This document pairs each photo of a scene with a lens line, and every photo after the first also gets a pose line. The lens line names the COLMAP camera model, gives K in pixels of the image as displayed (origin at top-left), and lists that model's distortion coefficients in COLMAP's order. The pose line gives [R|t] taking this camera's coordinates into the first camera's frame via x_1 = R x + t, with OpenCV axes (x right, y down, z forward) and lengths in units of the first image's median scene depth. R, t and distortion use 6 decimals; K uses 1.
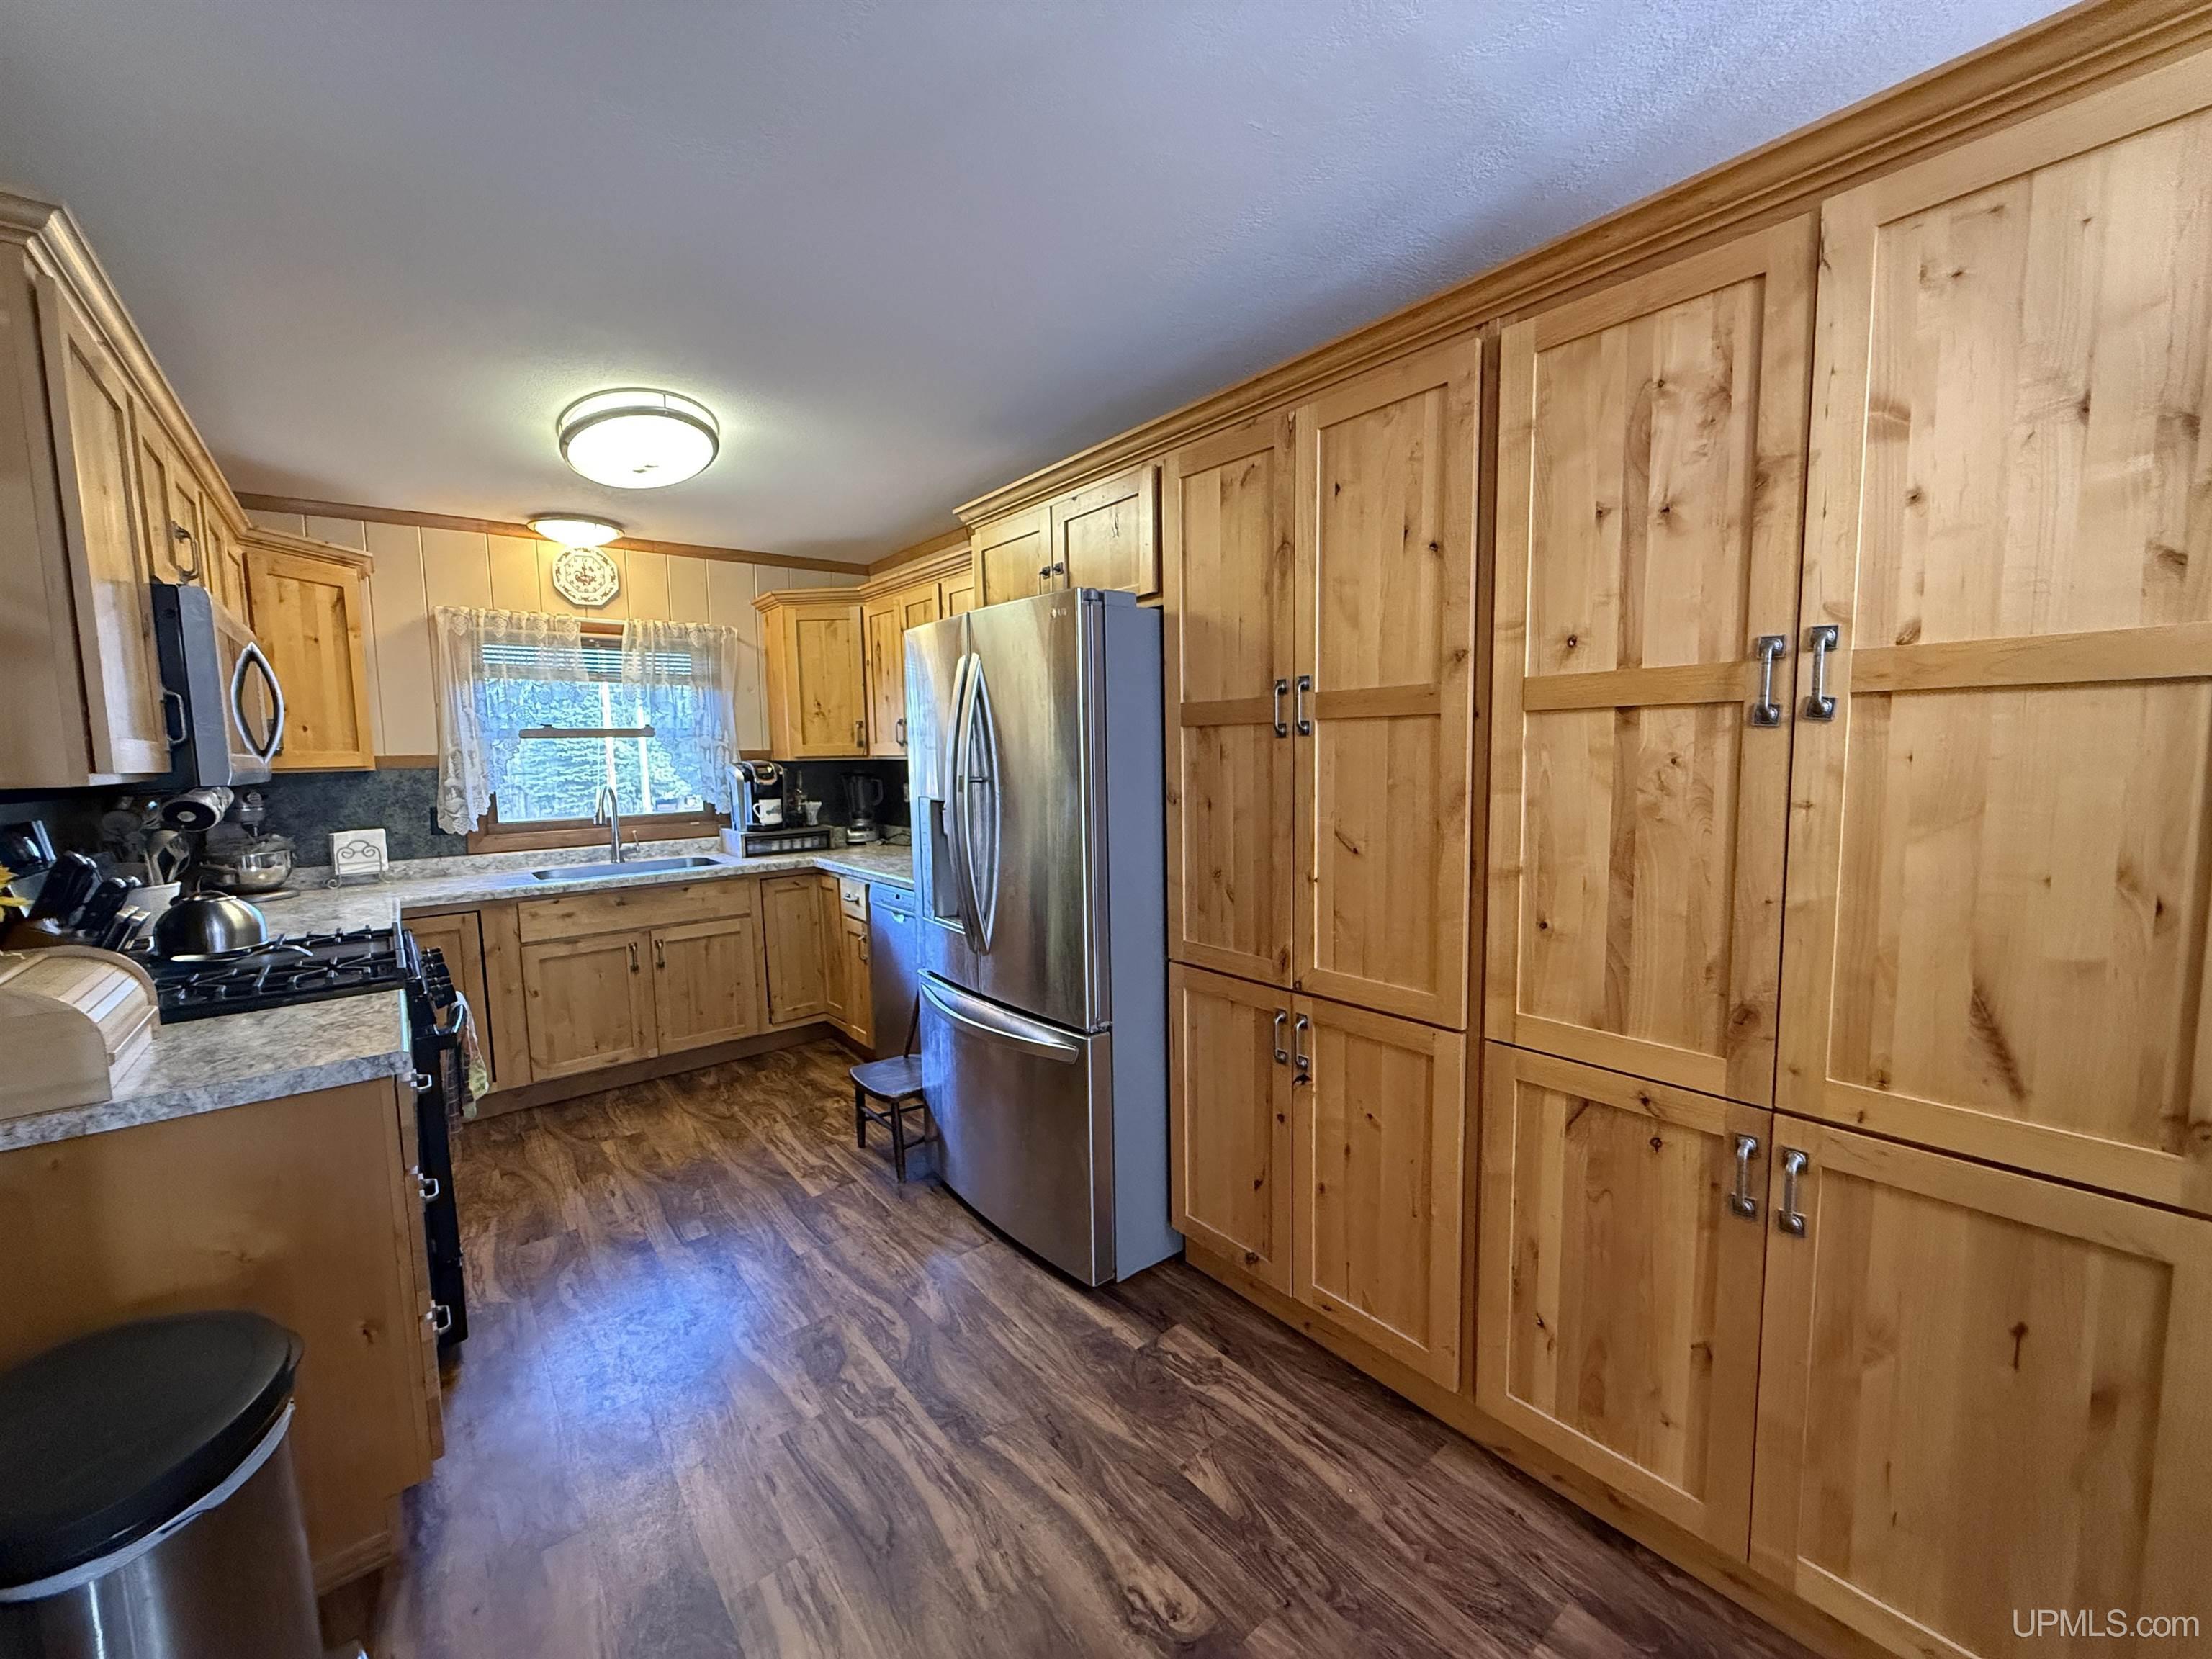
lens RADIAL K [[874.0, 0, 1106.0], [0, 874.0, 829.5], [0, 0, 1]] dist [0.002140, 0.000301]
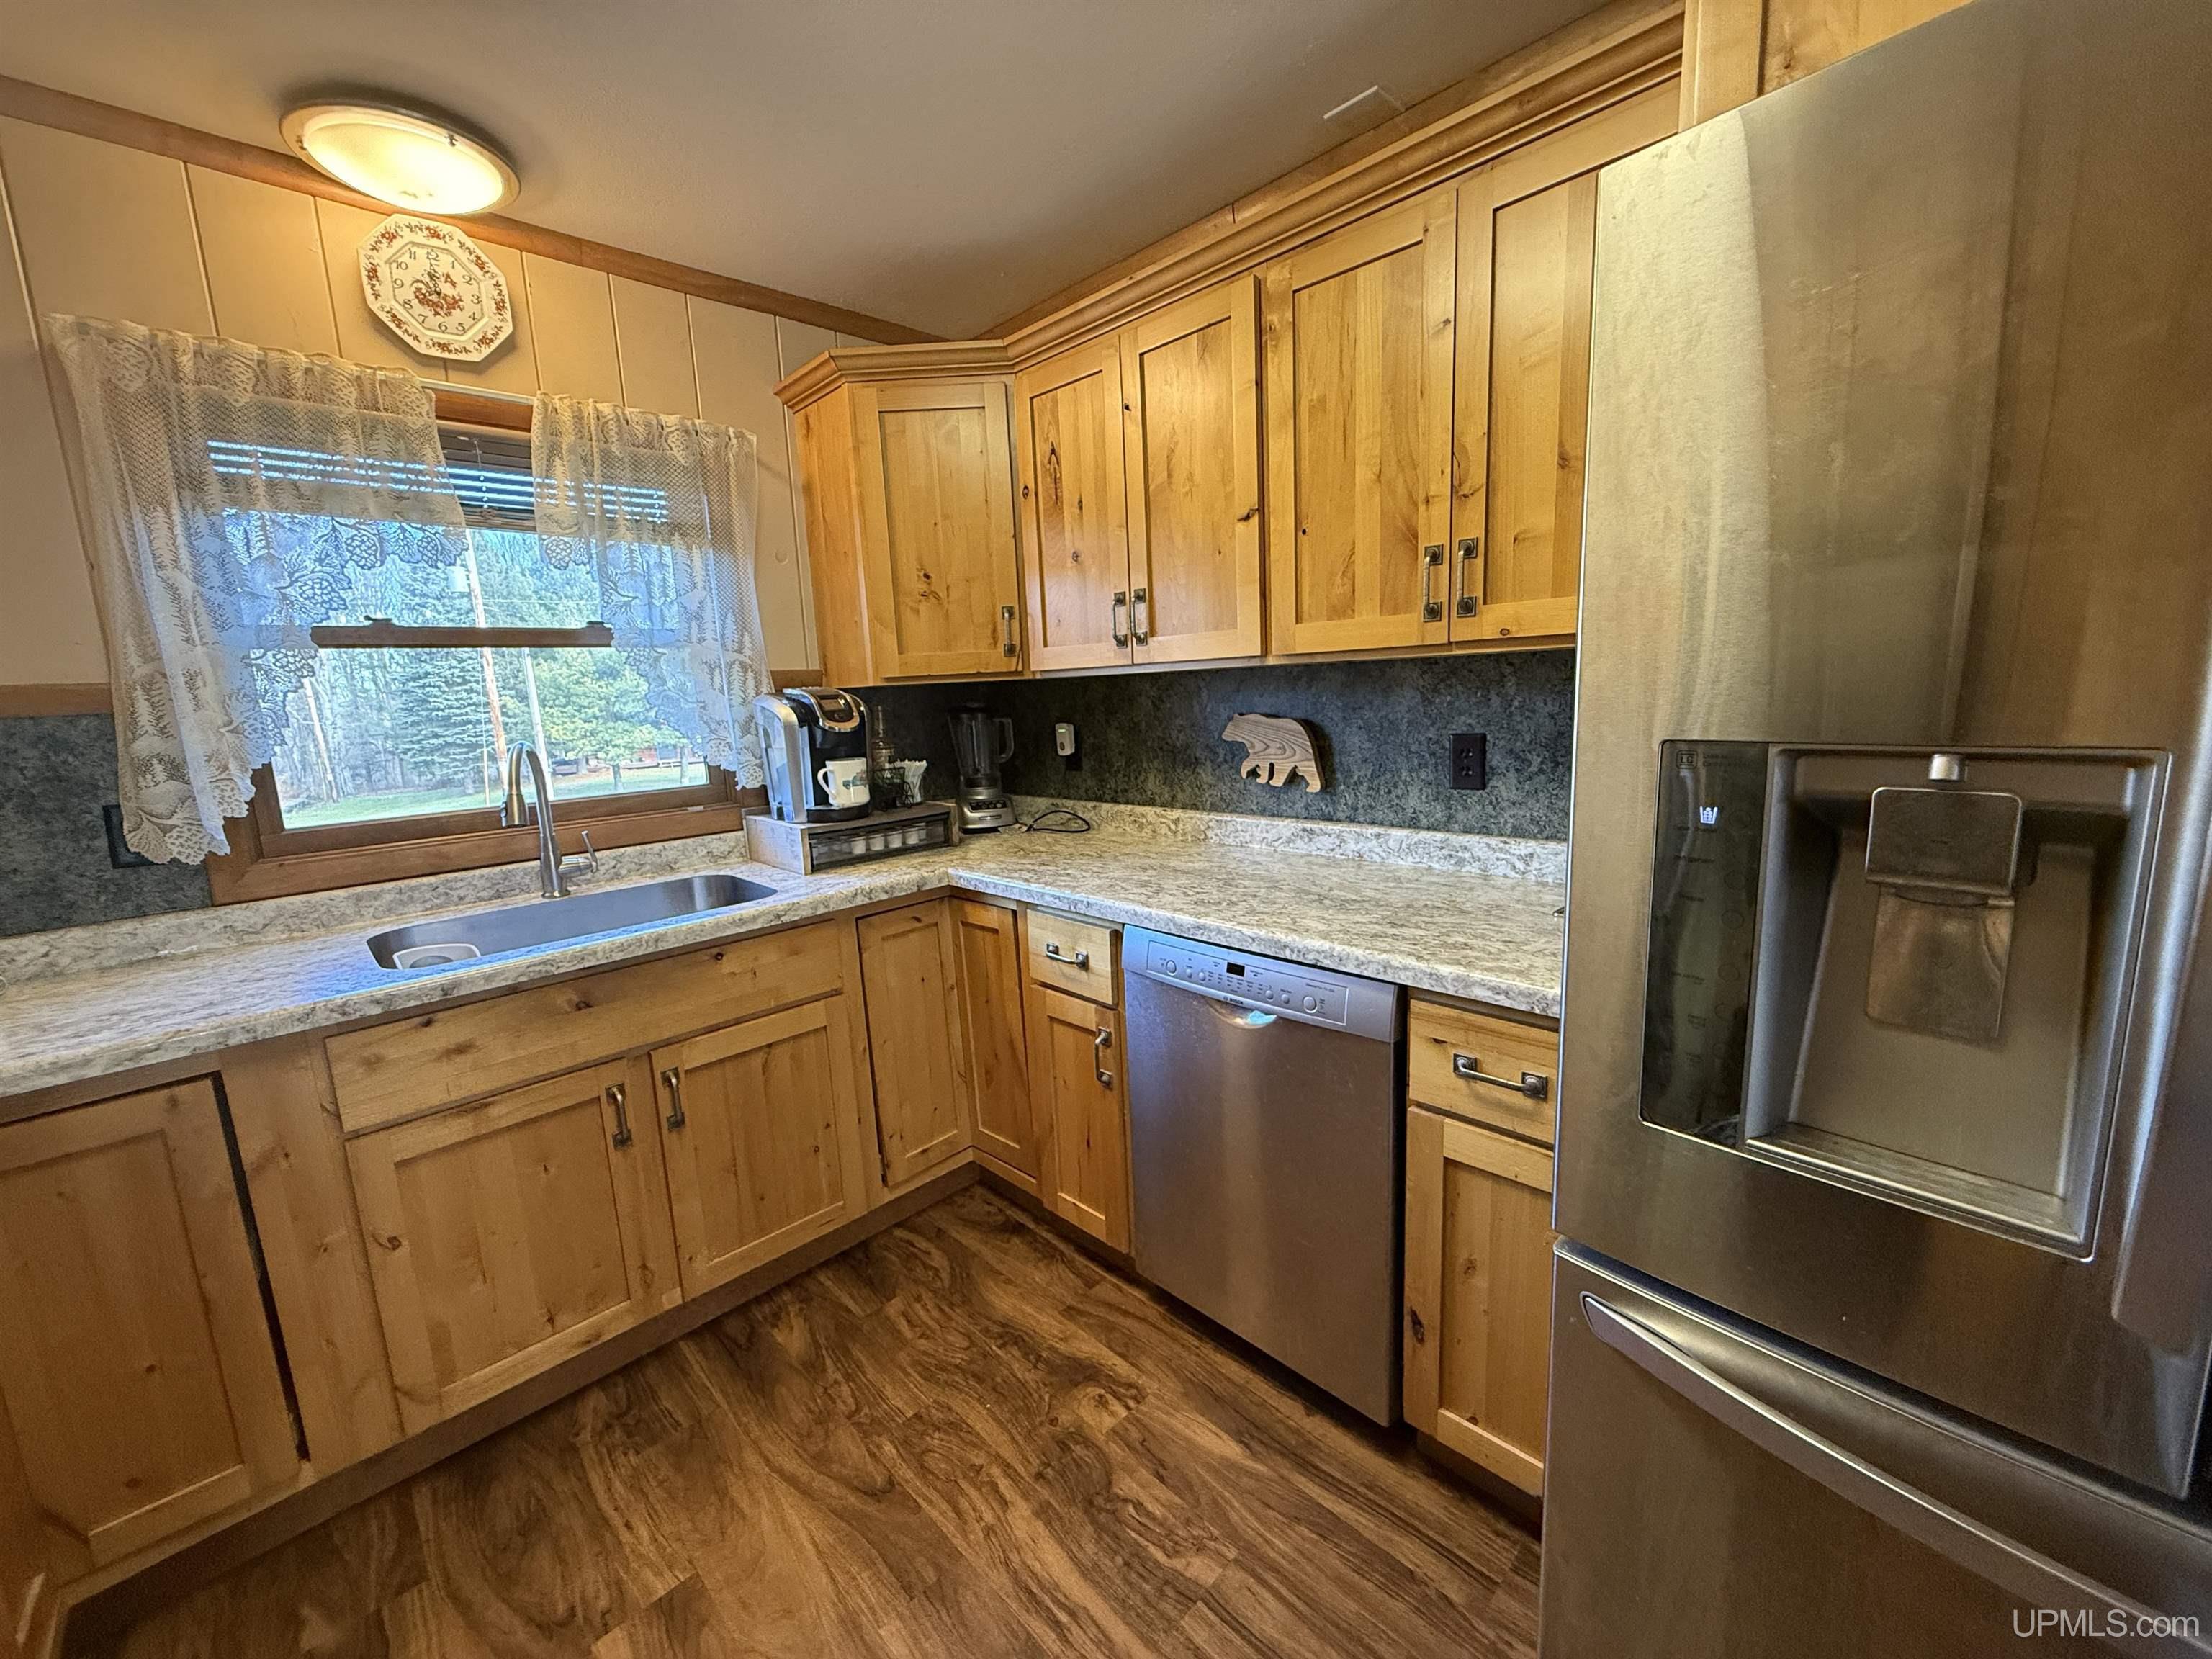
lens RADIAL K [[874.0, 0, 1106.0], [0, 874.0, 829.5], [0, 0, 1]] dist [0.002140, 0.000301]
pose [[0.995353, -0.041319, 0.086972, -0.297109], [0.035714, 0.997243, 0.065052, -0.022673], [-0.089421, -0.061644, 0.994085, 0.493341]]
